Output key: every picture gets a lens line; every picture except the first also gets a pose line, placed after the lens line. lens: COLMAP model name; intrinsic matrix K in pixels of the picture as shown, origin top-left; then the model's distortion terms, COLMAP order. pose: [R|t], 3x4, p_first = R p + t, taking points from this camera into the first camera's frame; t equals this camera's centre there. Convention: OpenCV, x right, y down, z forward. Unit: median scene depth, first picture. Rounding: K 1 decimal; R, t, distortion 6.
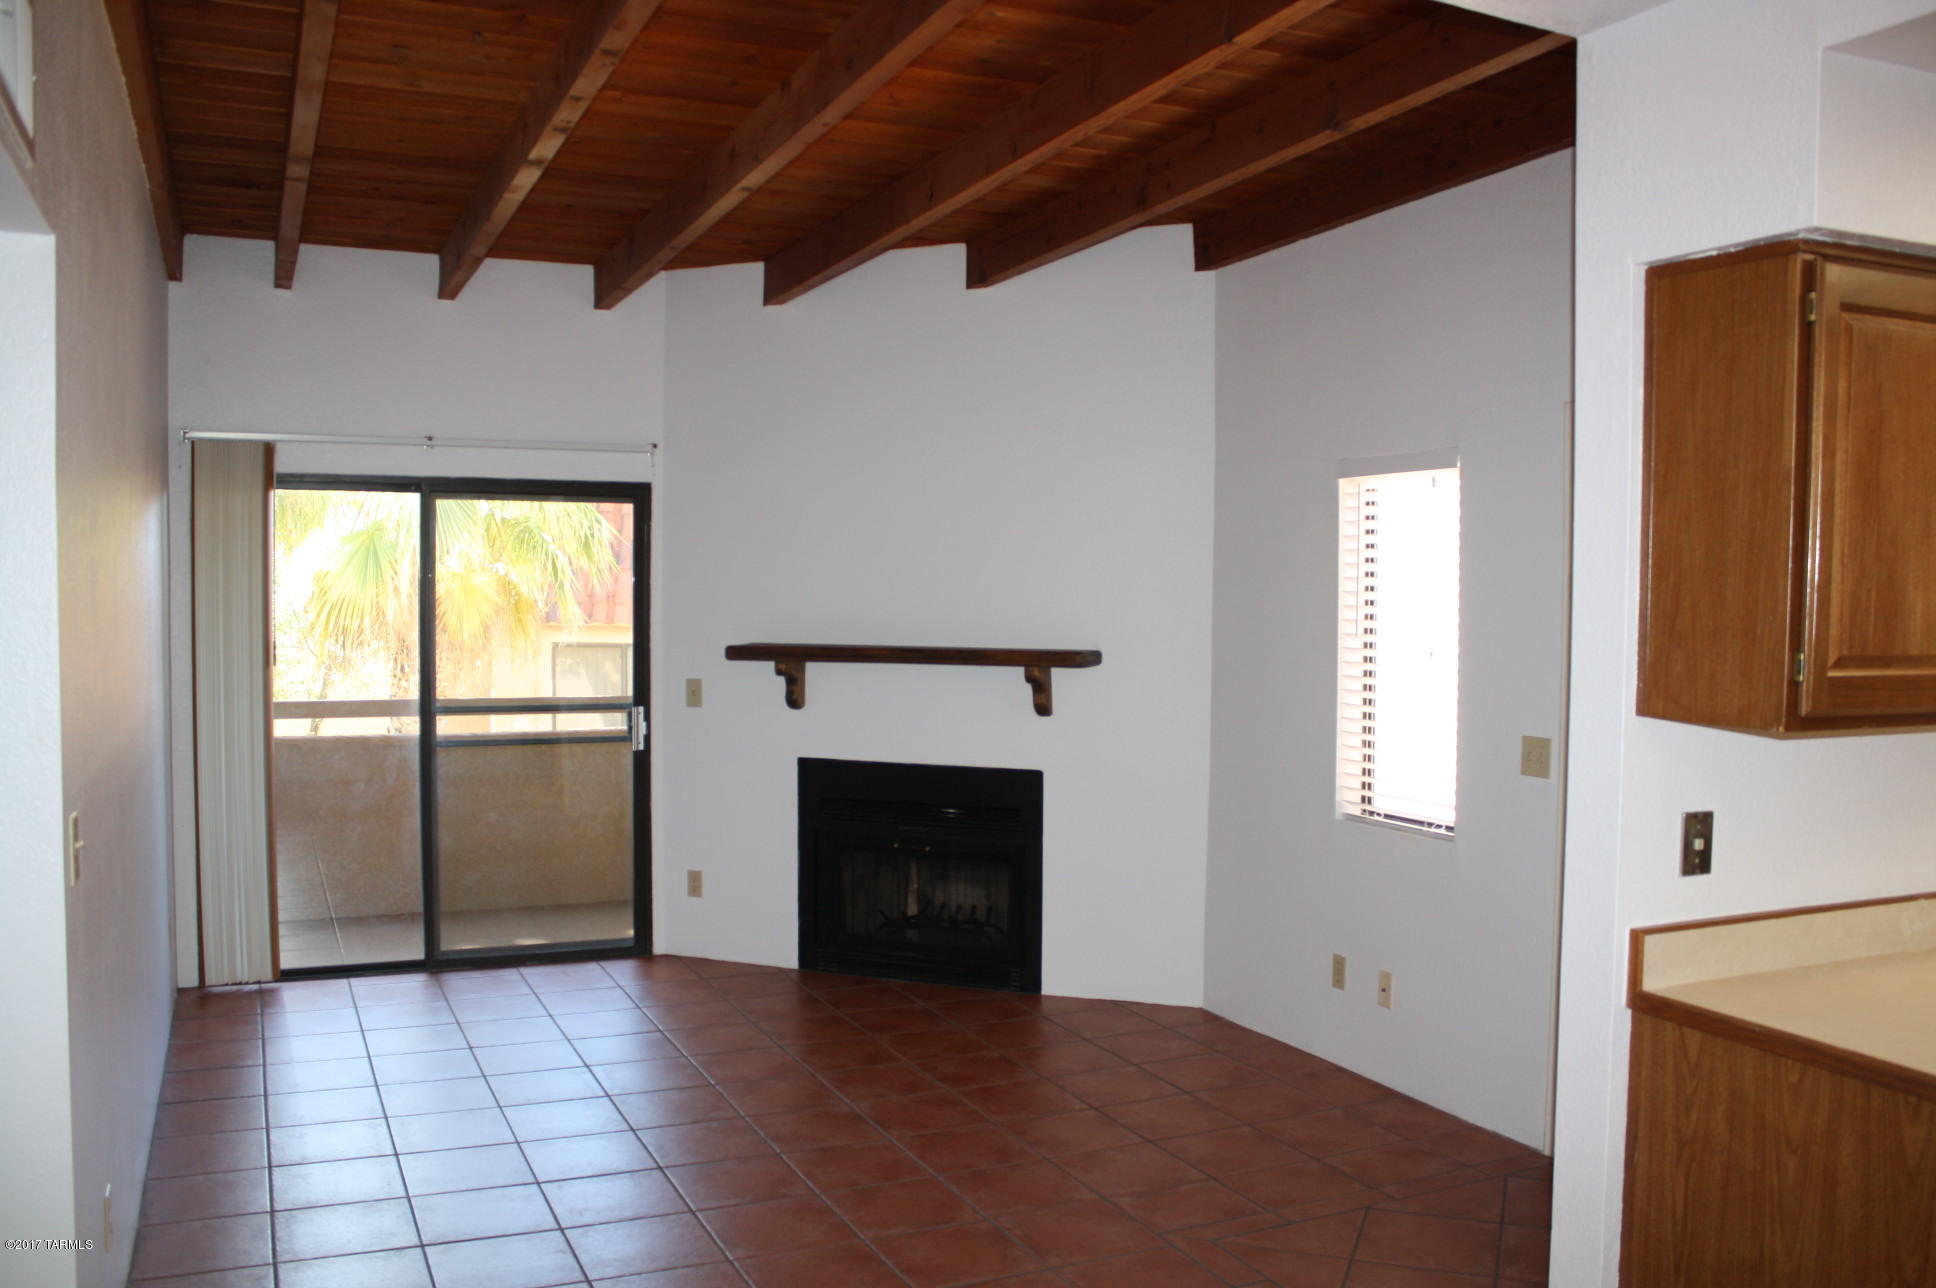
lens RADIAL K [[1618.8, 0, 968.0], [0, 1618.8, 644.0], [0, 0, 1]] dist [-0.163969, 0.156983]
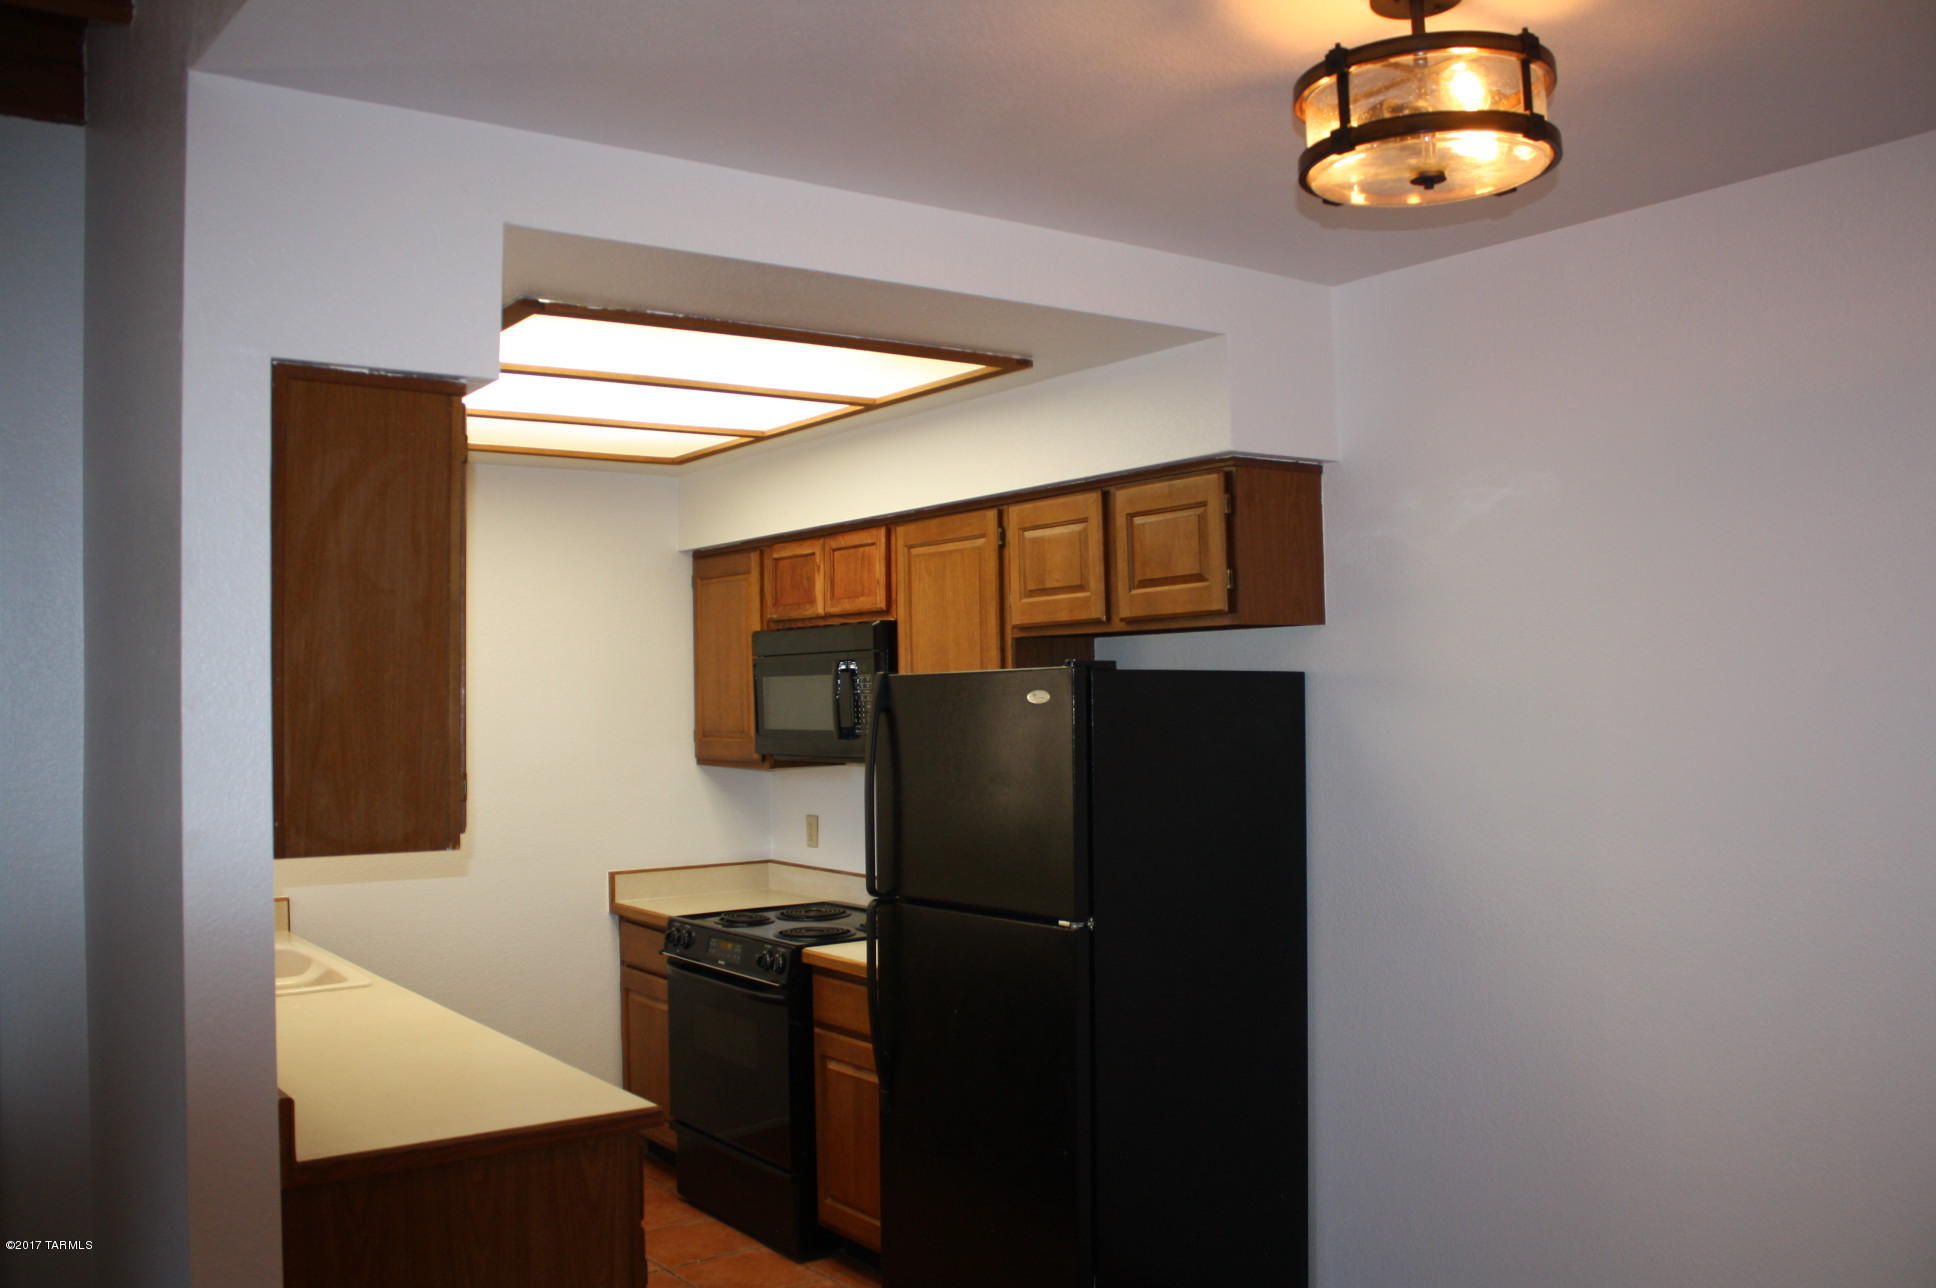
lens RADIAL K [[1618.8, 0, 968.0], [0, 1618.8, 644.0], [0, 0, 1]] dist [-0.163969, 0.156983]
pose [[-0.200116, 0.018632, 0.979595, -0.578035], [0.044094, 0.998977, -0.009993, -0.054803], [-0.978779, 0.041194, -0.200733, 0.859407]]
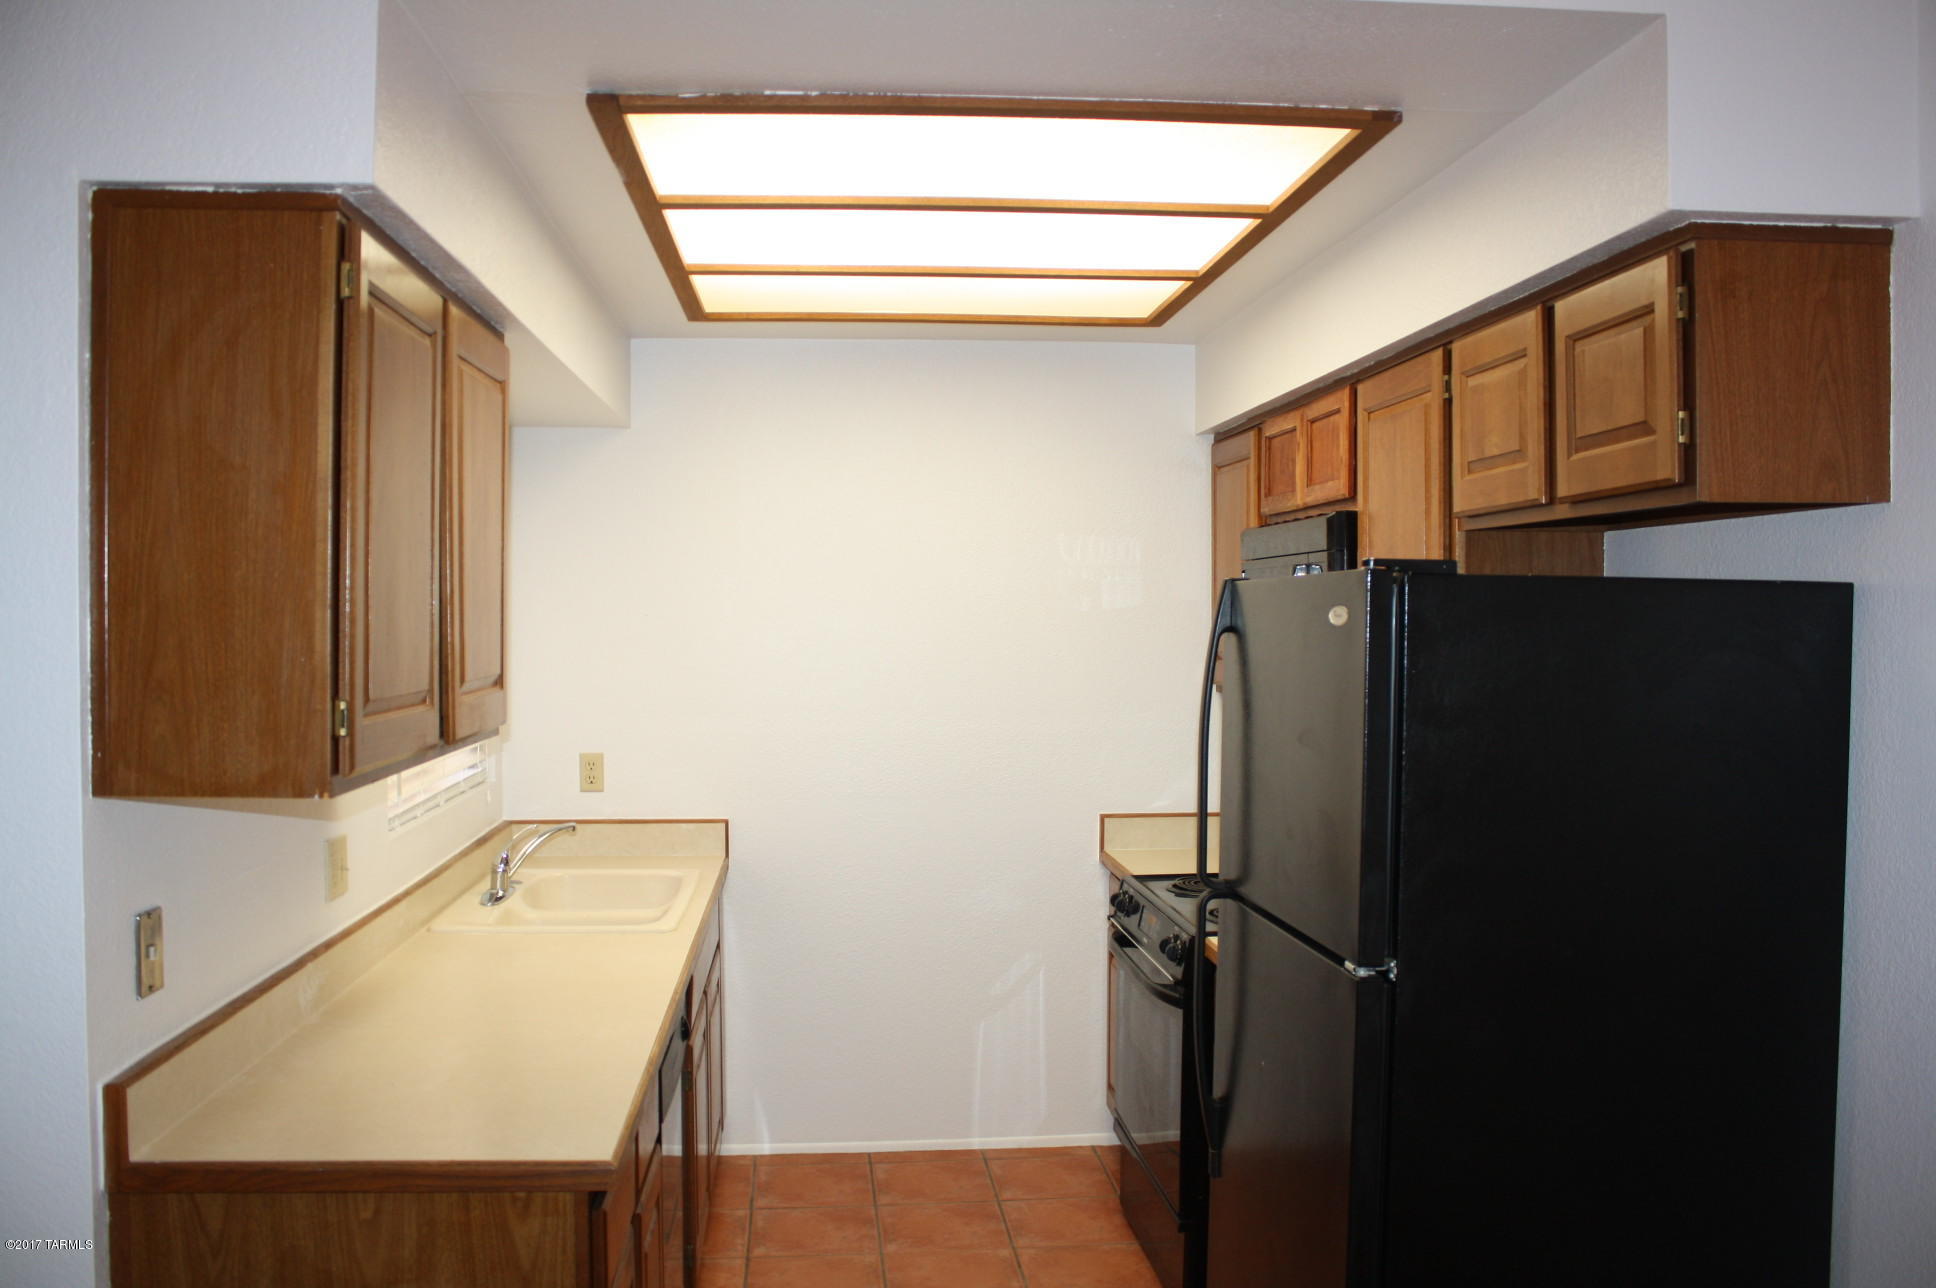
lens RADIAL K [[1618.8, 0, 968.0], [0, 1618.8, 644.0], [0, 0, 1]] dist [-0.163969, 0.156983]
pose [[0.336774, -0.031967, 0.941043, -0.132531], [0.033135, 0.999207, 0.022084, -0.030886], [-0.941002, 0.023744, 0.337566, 0.402716]]
